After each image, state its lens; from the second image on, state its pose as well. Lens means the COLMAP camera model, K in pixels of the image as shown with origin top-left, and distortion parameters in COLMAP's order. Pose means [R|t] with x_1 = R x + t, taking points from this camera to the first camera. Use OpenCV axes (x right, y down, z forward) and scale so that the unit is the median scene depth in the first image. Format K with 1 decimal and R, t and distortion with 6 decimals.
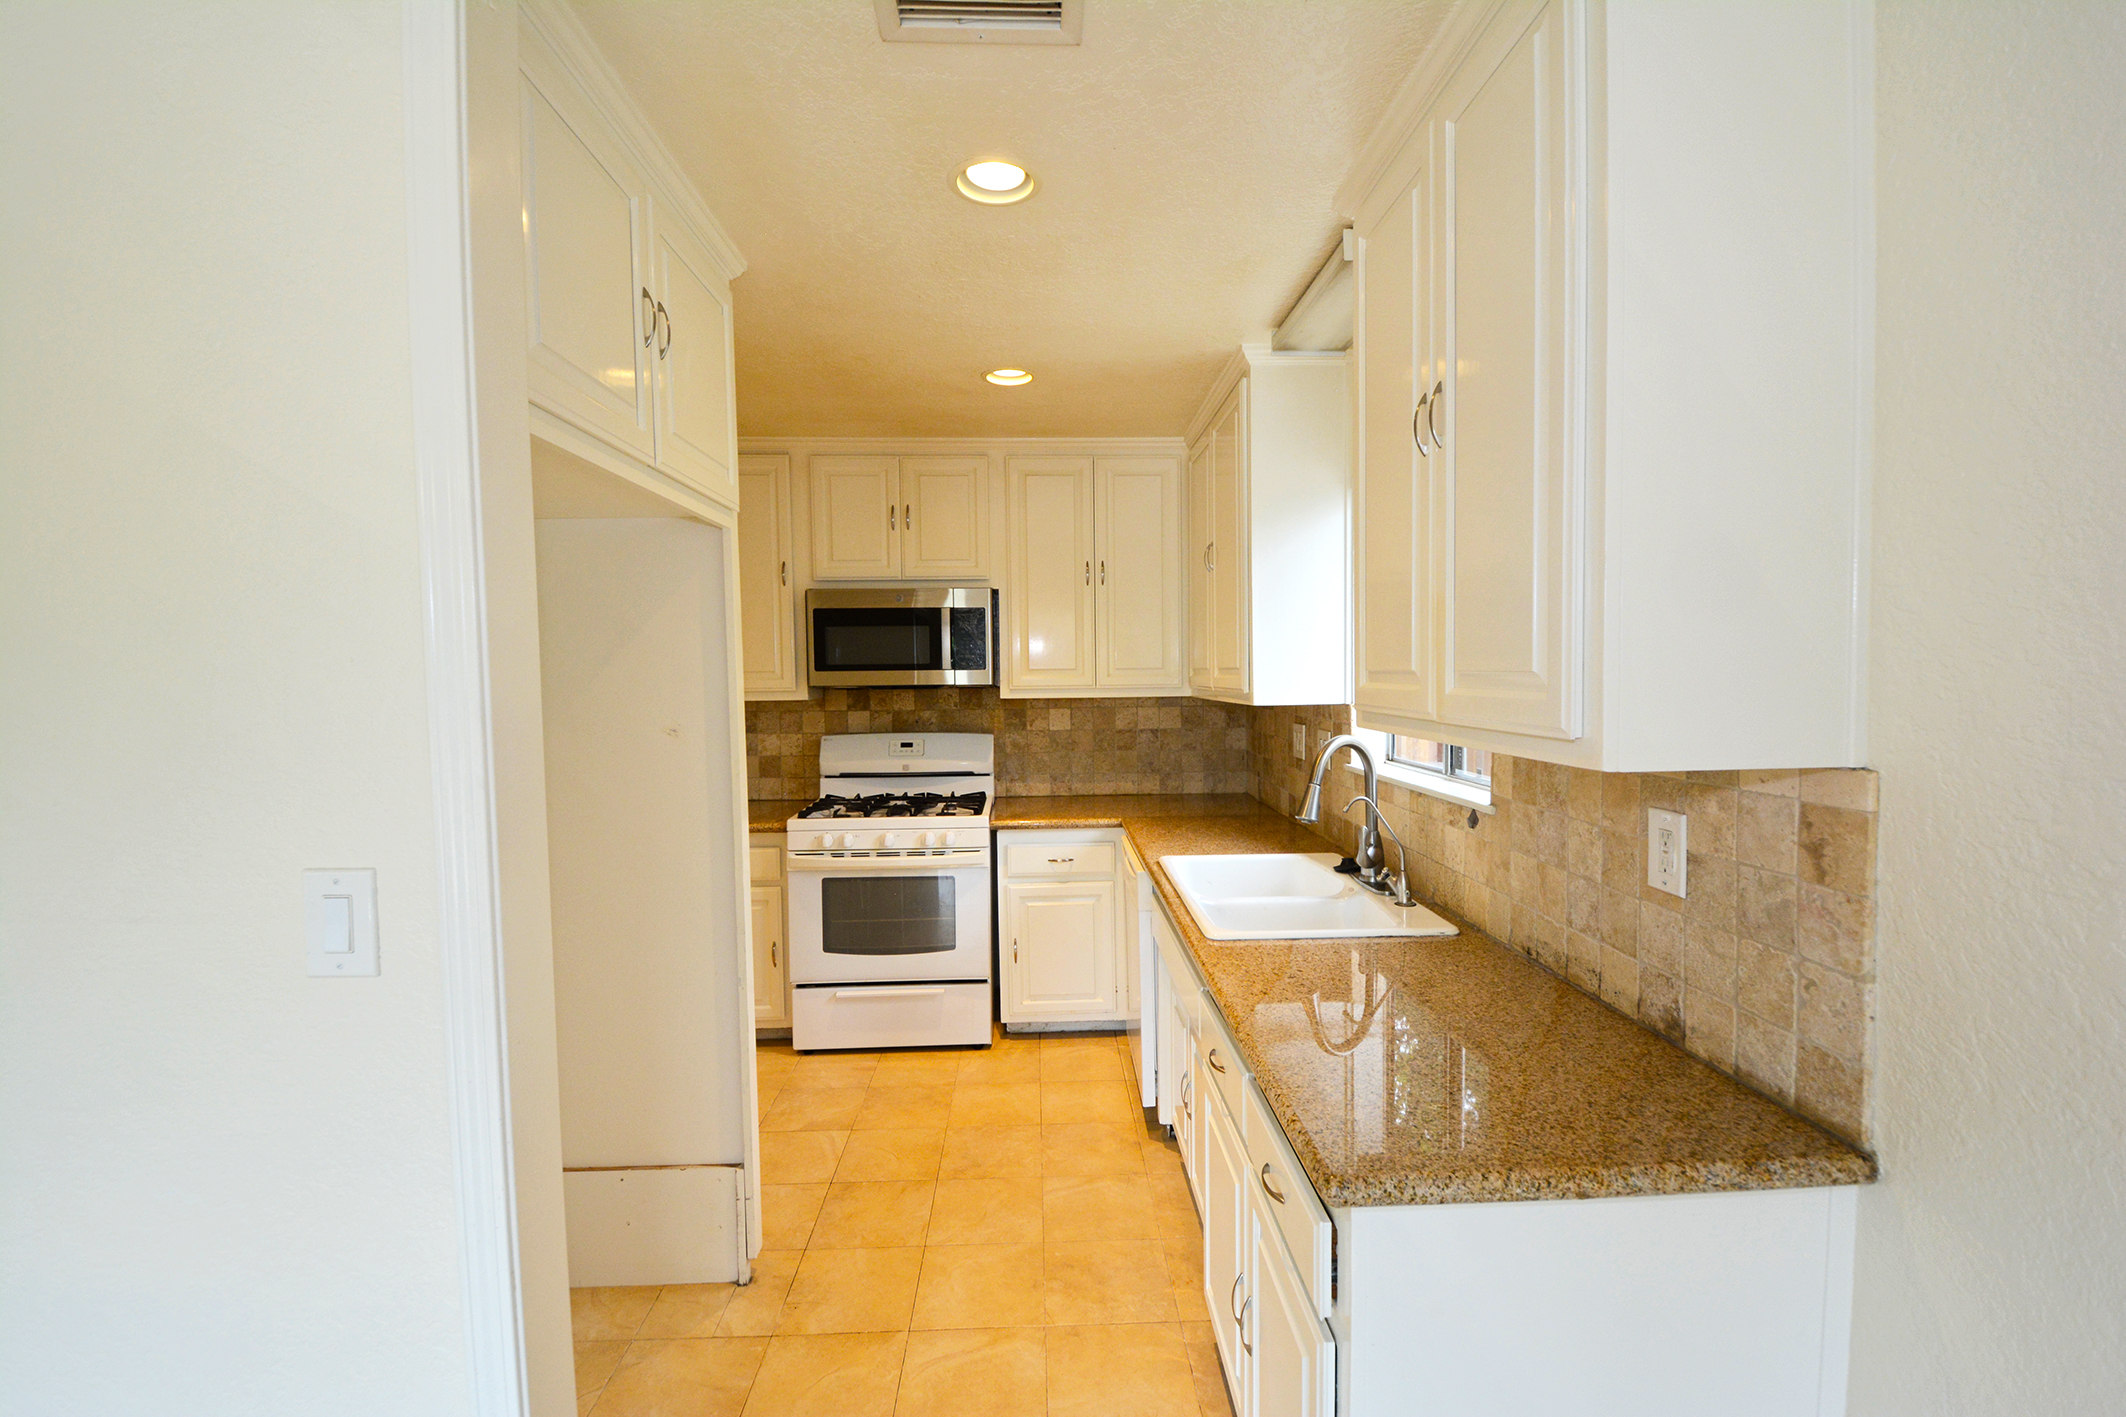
lens RADIAL K [[920.5, 0, 1067.5], [0, 920.5, 715.9], [0, 0, 1]] dist [0.015371, -0.021321]
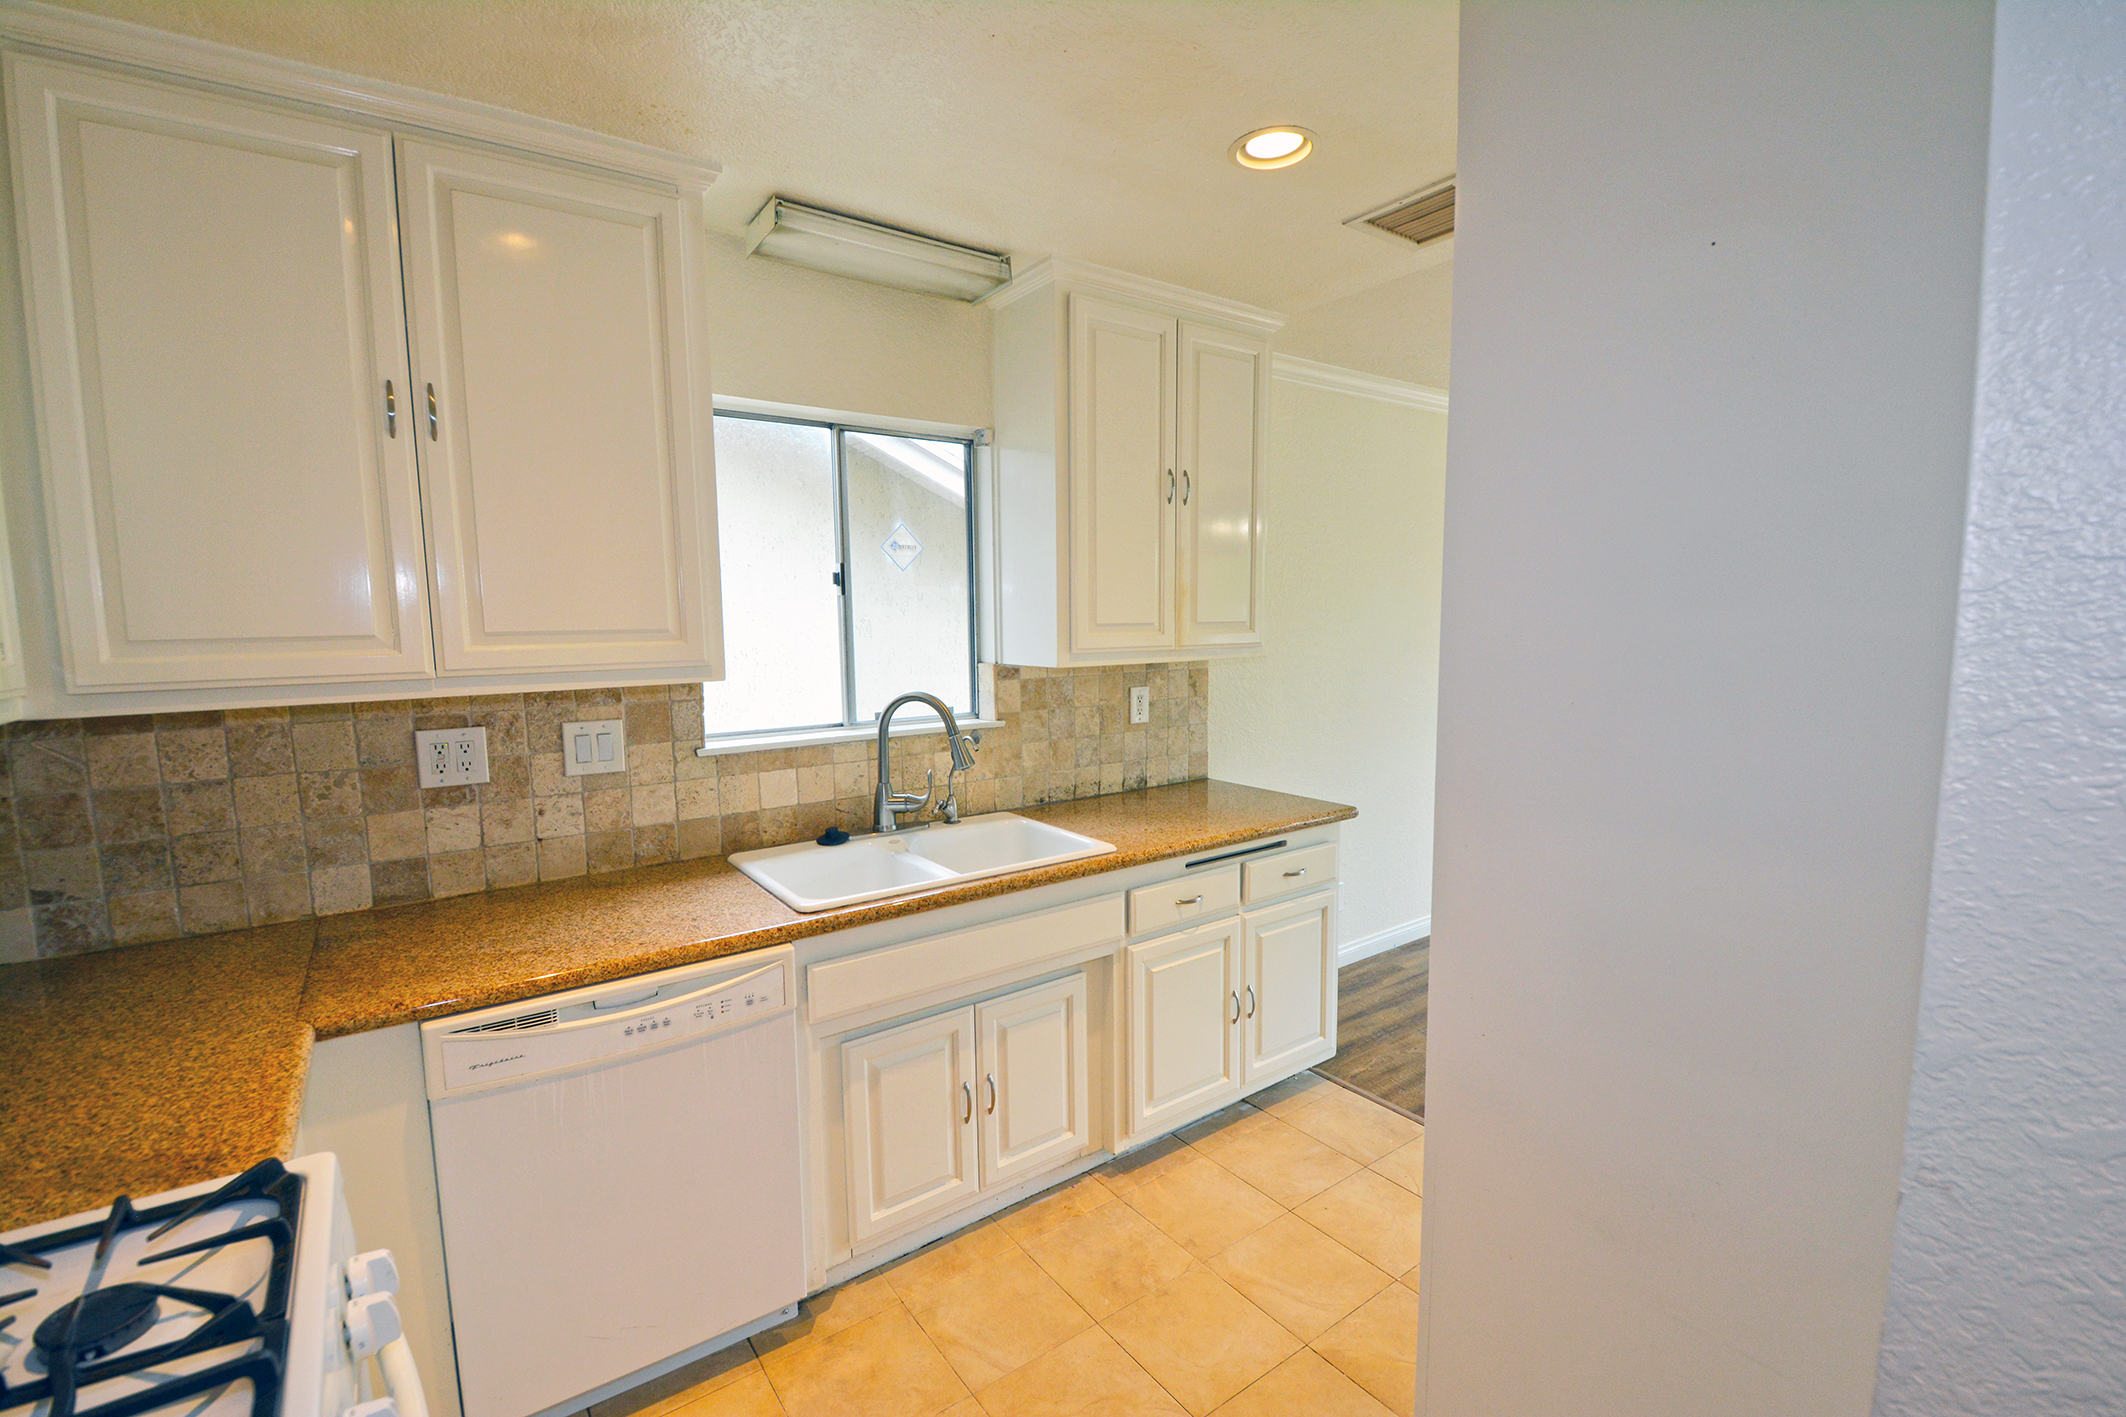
lens RADIAL K [[920.5, 0, 1067.5], [0, 920.5, 715.9], [0, 0, 1]] dist [0.015371, -0.021321]
pose [[-0.554790, -0.069559, 0.829077, -0.506874], [0.062679, 0.990173, 0.125018, -0.053471], [-0.829626, 0.121324, -0.544978, 1.087070]]
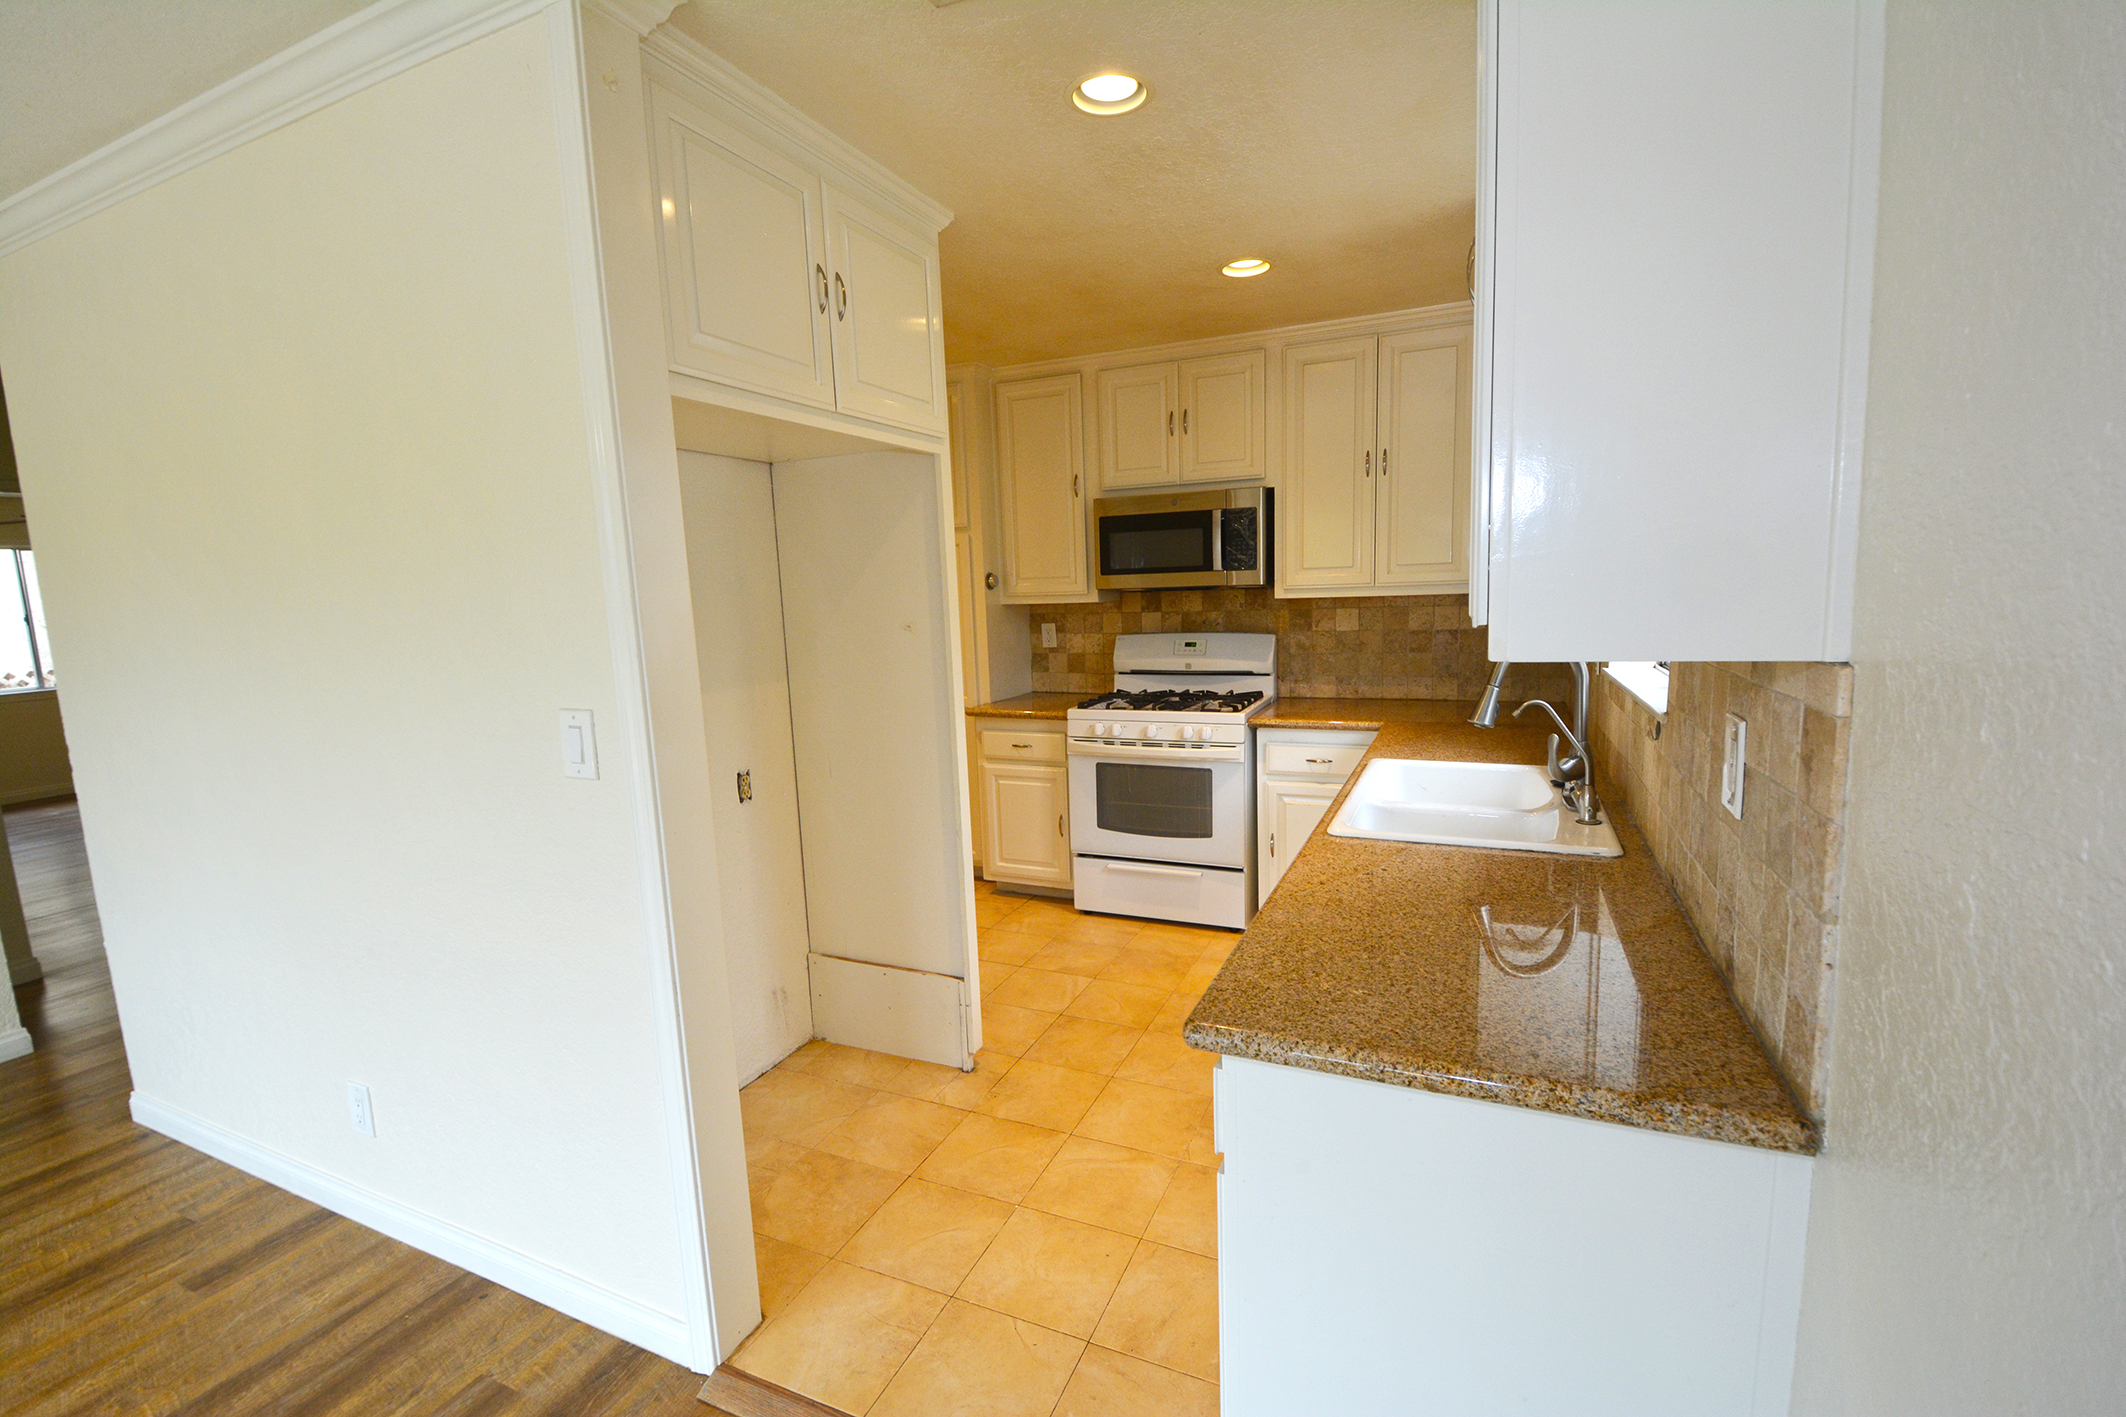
lens RADIAL K [[920.5, 0, 1067.5], [0, 920.5, 715.9], [0, 0, 1]] dist [0.015371, -0.021321]
pose [[0.897424, 0.043041, -0.439064, 0.216829], [0.002113, 0.994799, 0.101839, 0.007069], [0.441164, -0.092320, 0.892665, -0.007388]]
